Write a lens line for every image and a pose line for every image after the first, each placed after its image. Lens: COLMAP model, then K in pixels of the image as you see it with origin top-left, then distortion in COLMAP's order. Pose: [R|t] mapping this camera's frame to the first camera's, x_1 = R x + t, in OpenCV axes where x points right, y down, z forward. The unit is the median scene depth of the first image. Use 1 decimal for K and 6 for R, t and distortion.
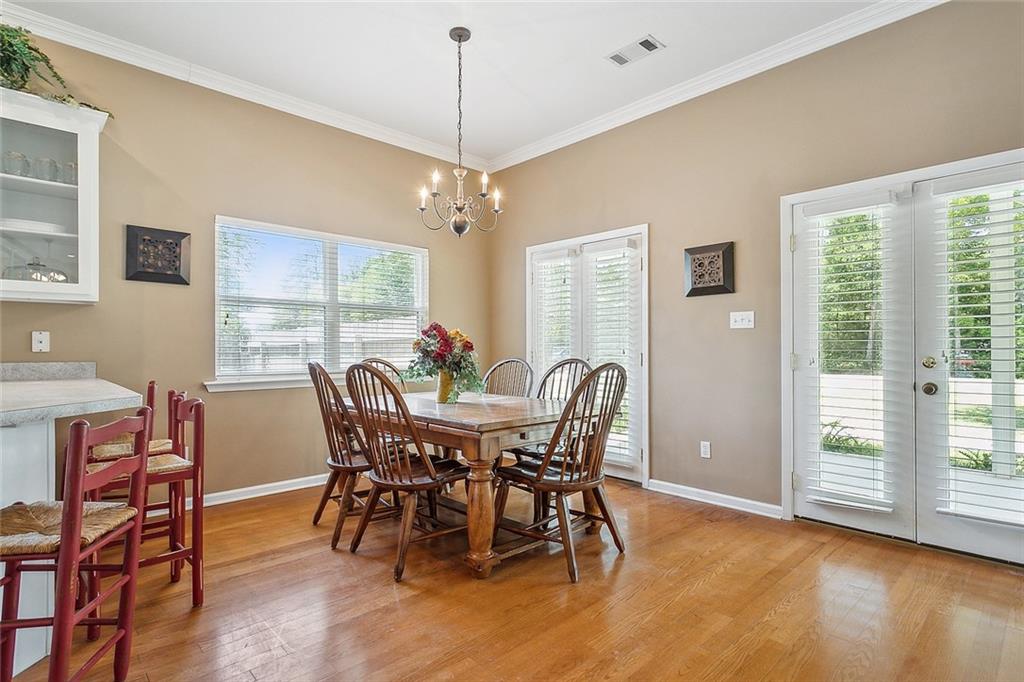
lens RADIAL K [[520.1, 0, 512.2], [0, 520.1, 347.3], [0, 0, 1]] dist [0.002439, 0.002460]
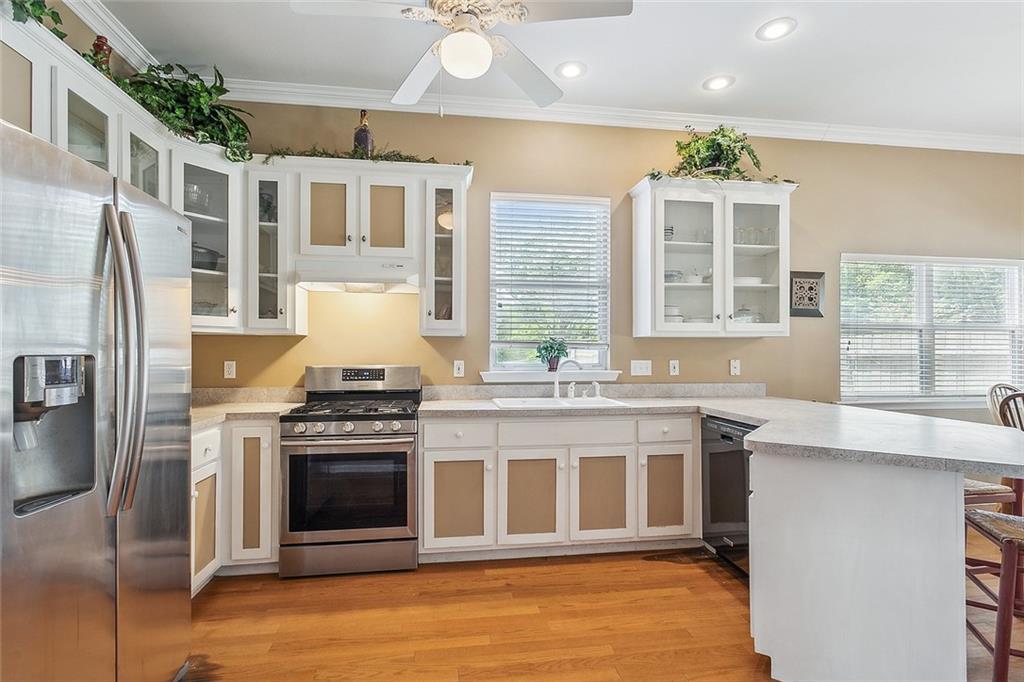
lens RADIAL K [[520.1, 0, 504.5], [0, 520.1, 353.6], [0, 0, 1]] dist [0.002439, 0.002460]
pose [[0.830923, 0.006972, -0.556343, -0.654320], [-0.000448, 0.999930, 0.011863, -0.060507], [0.556387, -0.009608, 0.830868, -0.408160]]
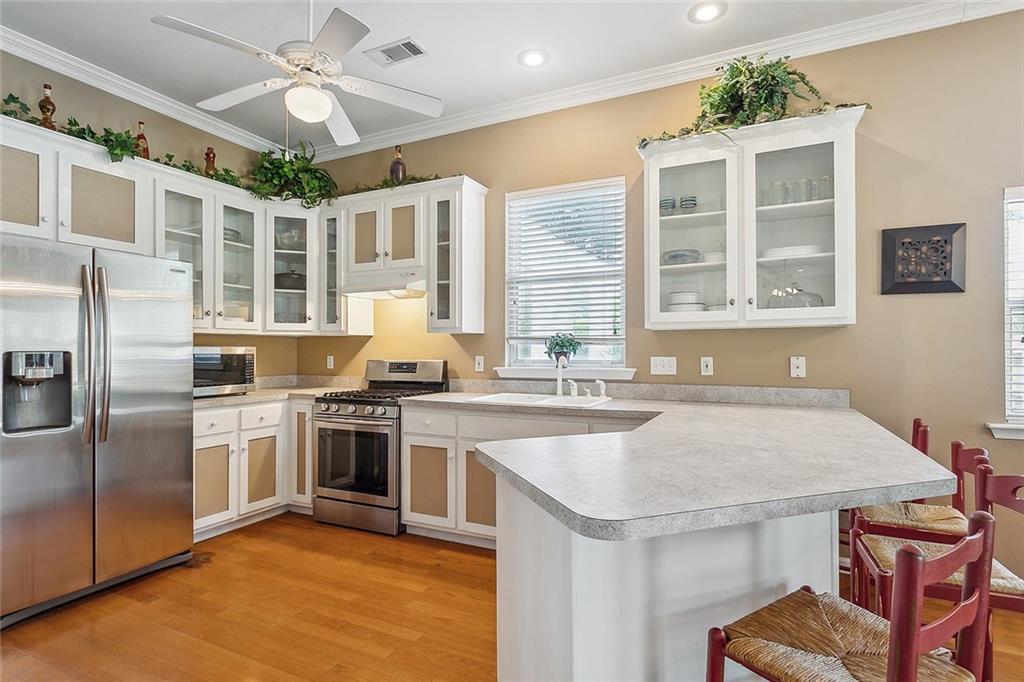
lens RADIAL K [[520.1, 0, 511.1], [0, 520.1, 348.9], [0, 0, 1]] dist [0.002439, 0.002460]
pose [[0.365986, 0.003484, -0.930614, -0.184481], [0.009070, 0.999932, 0.007311, -0.056947], [0.930576, -0.011117, 0.365930, 0.134399]]
